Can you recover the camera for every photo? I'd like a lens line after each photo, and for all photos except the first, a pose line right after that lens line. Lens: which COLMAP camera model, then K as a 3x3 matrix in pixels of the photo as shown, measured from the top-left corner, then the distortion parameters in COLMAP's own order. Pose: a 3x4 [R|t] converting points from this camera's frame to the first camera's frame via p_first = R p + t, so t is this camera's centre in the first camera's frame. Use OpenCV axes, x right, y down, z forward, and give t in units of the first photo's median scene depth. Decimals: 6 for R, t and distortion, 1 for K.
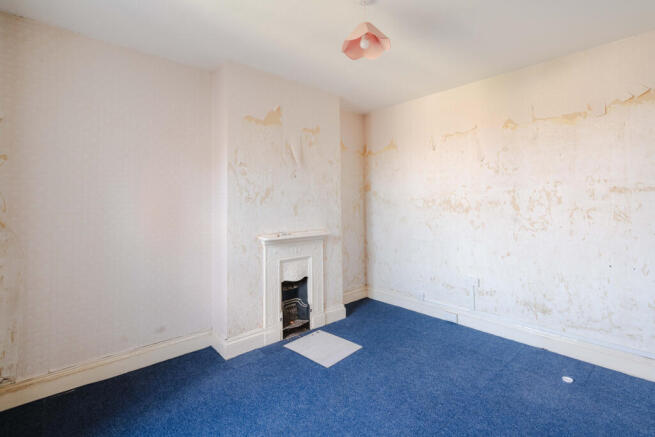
lens RADIAL K [[301.2, 0, 326.7], [0, 301.2, 214.0], [0, 0, 1]] dist [0.002192, 0.000330]
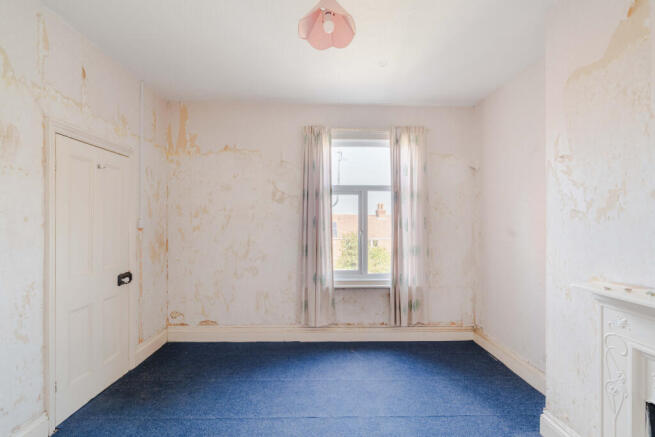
lens RADIAL K [[301.2, 0, 327.1], [0, 301.2, 220.5], [0, 0, 1]] dist [0.002192, 0.000330]
pose [[-0.660467, 0.029147, -0.750289, 0.499221], [0.019170, 0.999575, 0.021957, -0.056594], [0.750610, 0.000119, -0.660746, 1.004986]]
